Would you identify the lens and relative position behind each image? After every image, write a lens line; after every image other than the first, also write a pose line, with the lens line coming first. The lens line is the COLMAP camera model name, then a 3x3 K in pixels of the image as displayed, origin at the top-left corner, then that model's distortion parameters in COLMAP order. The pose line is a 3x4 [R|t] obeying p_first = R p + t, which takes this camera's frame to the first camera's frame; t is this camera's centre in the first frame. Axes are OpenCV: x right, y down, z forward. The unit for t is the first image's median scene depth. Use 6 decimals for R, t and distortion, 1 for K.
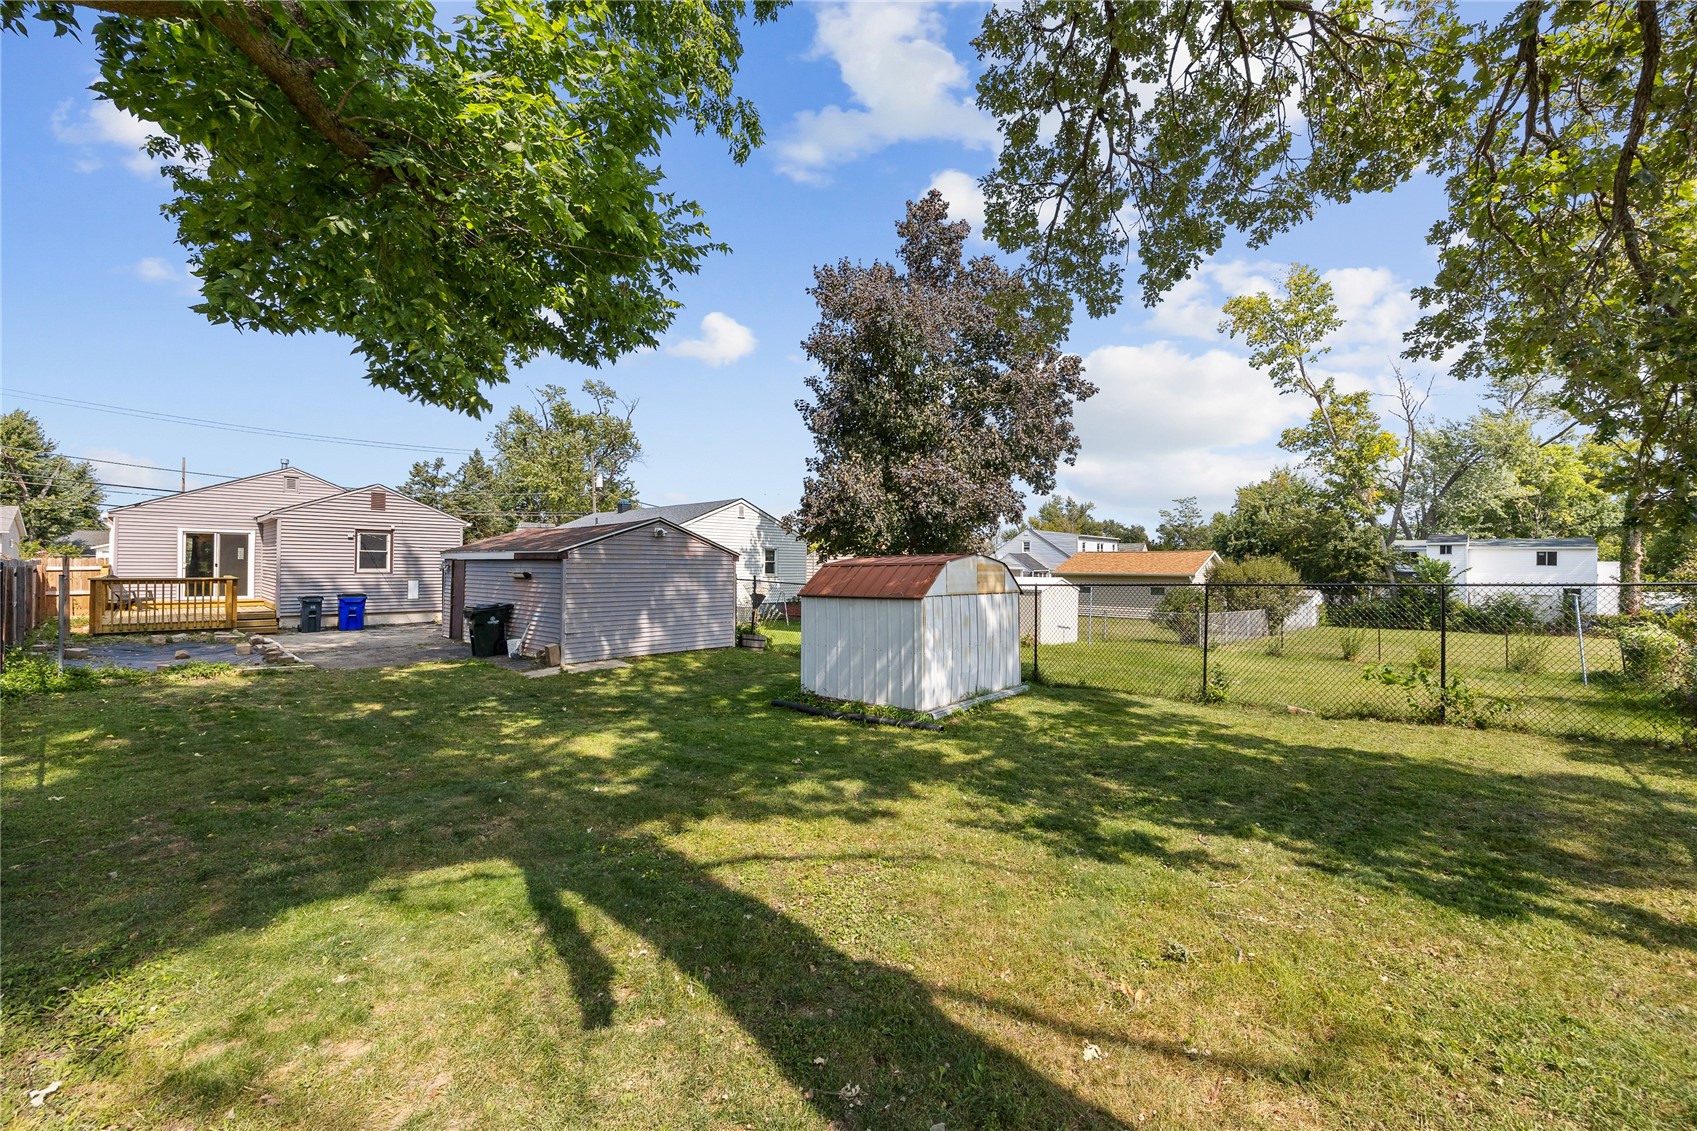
lens RADIAL K [[664.2, 0, 840.6], [0, 664.2, 565.2], [0, 0, 1]] dist [-0.010235, 0.002621]
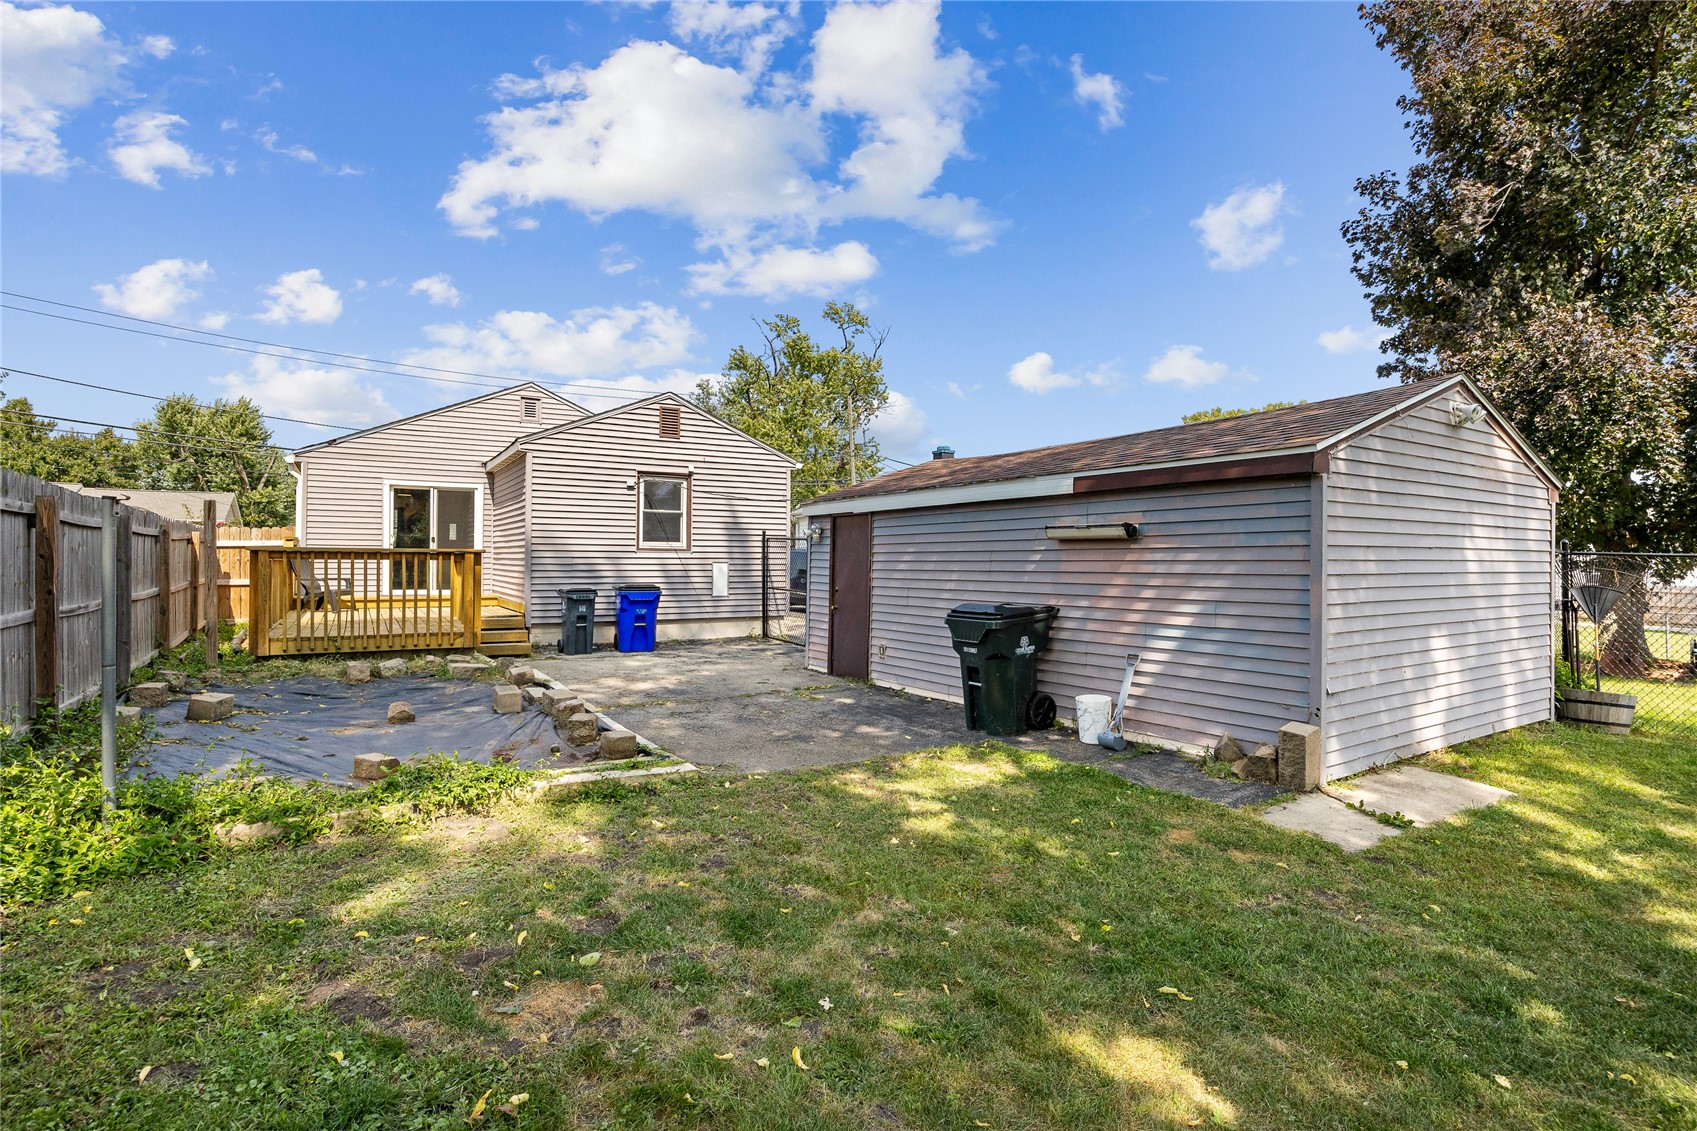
lens RADIAL K [[859.4, 0, 850.7], [0, 859.4, 568.0], [0, 0, 1]] dist [-0.017657, 0.000645]
pose [[0.960520, -0.002451, -0.278199, -0.364784], [0.004575, 0.999965, 0.006986, 0.024064], [0.278172, -0.007983, 0.960498, 0.354350]]
